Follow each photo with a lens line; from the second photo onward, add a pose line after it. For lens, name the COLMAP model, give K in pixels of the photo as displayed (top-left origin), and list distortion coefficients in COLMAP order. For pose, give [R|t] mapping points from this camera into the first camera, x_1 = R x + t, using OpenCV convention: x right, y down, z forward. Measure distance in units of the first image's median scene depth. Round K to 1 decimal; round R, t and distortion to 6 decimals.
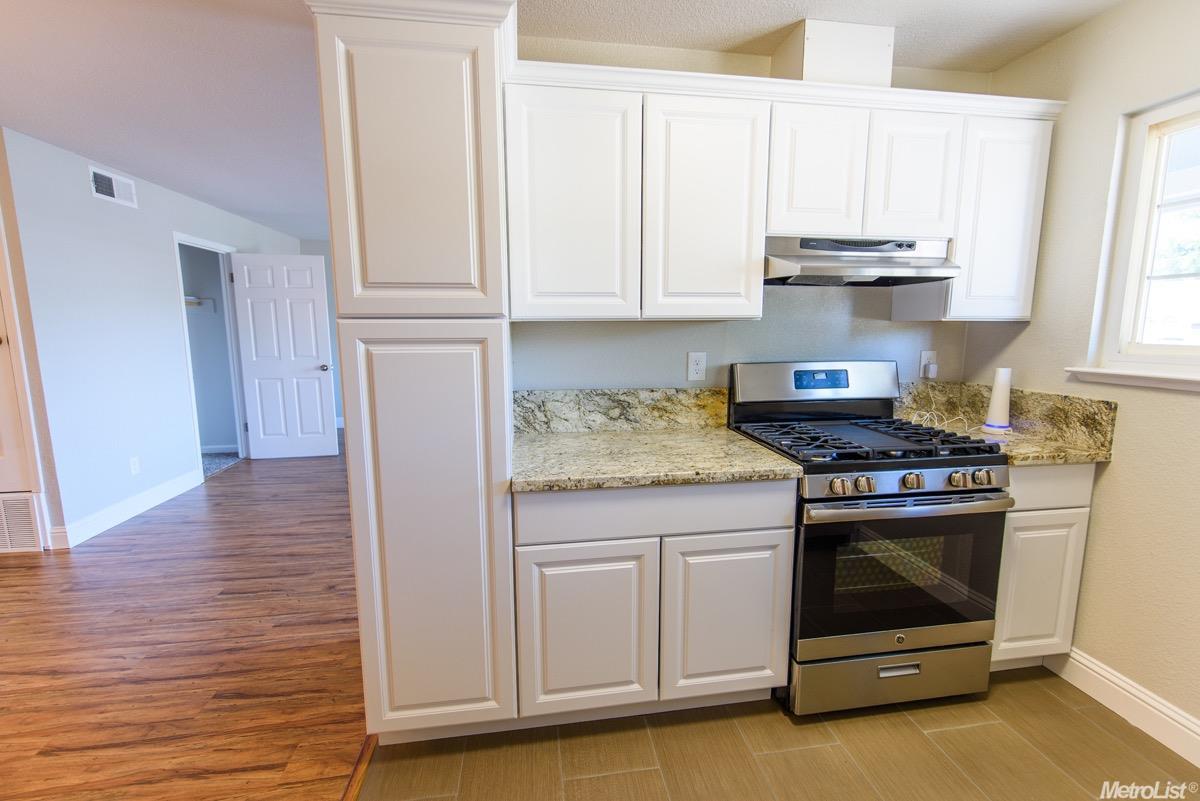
lens RADIAL K [[515.8, 0, 605.6], [0, 515.8, 401.7], [0, 0, 1]] dist [0.000011, 0.000005]
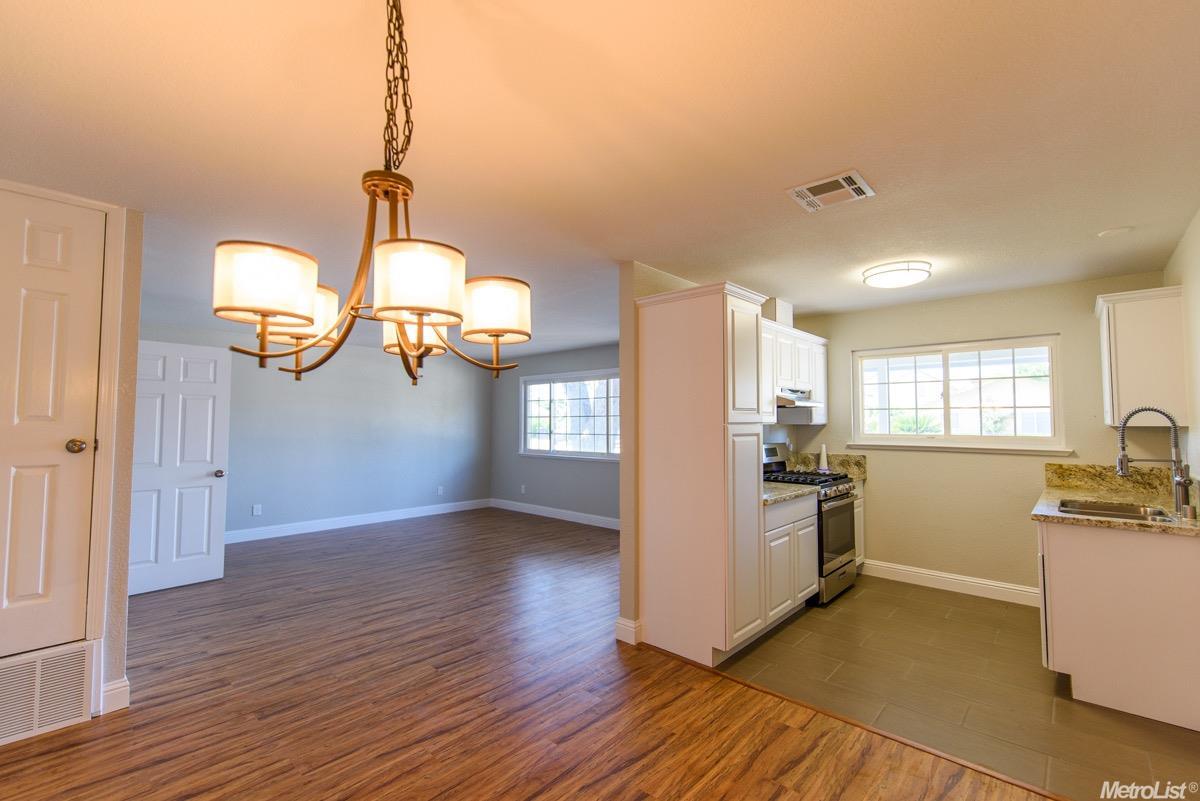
lens RADIAL K [[518.2, 0, 601.9], [0, 518.2, 400.1], [0, 0, 1]] dist [0.001561, -0.000100]
pose [[0.780470, 0.030434, 0.624451, -1.564822], [0.089303, 0.983145, -0.159531, 0.023433], [-0.618782, 0.180274, 0.764598, -0.221323]]
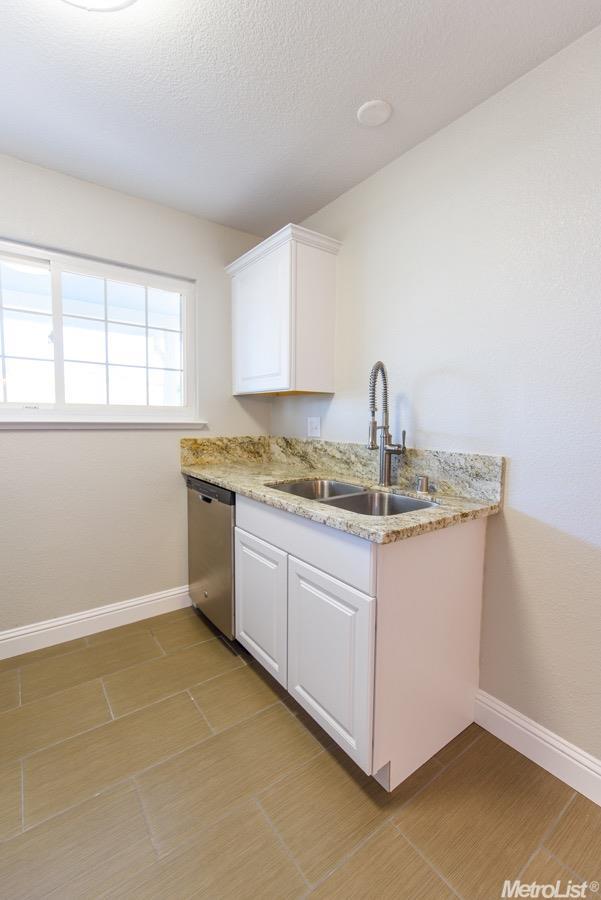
lens RADIAL K [[388.7, 0, 299.9], [0, 388.7, 446.7], [0, 0, 1]] dist [0.001561, -0.000100]
pose [[-0.458866, -0.077418, 0.885126, -0.246553], [0.119459, 0.981776, 0.147802, -0.015074], [-0.880438, 0.173558, -0.441256, 0.501972]]
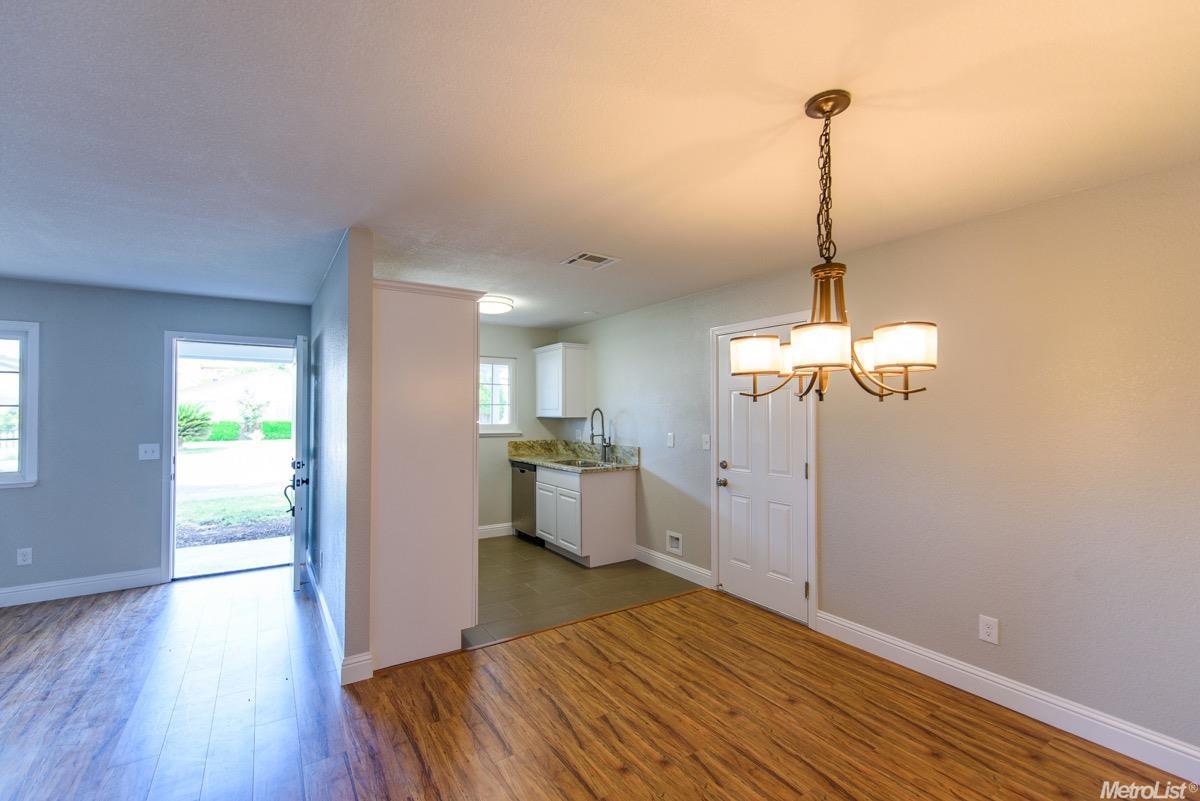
lens RADIAL K [[518.2, 0, 601.9], [0, 518.2, 400.1], [0, 0, 1]] dist [0.001561, -0.000100]
pose [[-0.409995, 0.019061, 0.911889, -2.009494], [0.134609, 0.990098, 0.039826, -0.192569], [-0.902100, 0.139077, -0.408501, 1.004728]]
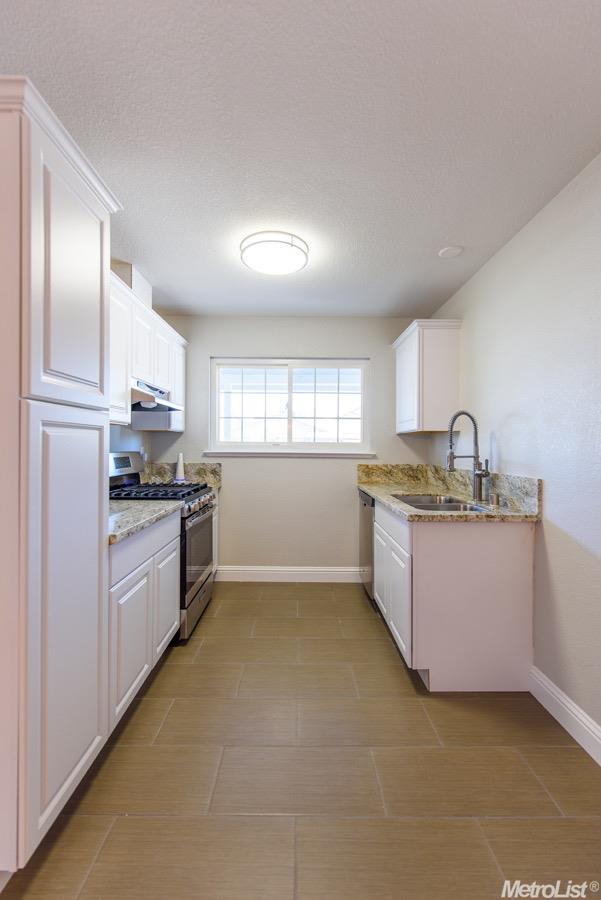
lens RADIAL K [[388.7, 0, 299.9], [0, 388.7, 446.7], [0, 0, 1]] dist [0.001561, -0.000100]
pose [[0.149291, 0.000148, 0.988793, -0.824030], [0.140493, 0.989851, -0.021360, 0.015083], [-0.978761, 0.142107, 0.147755, 0.273070]]
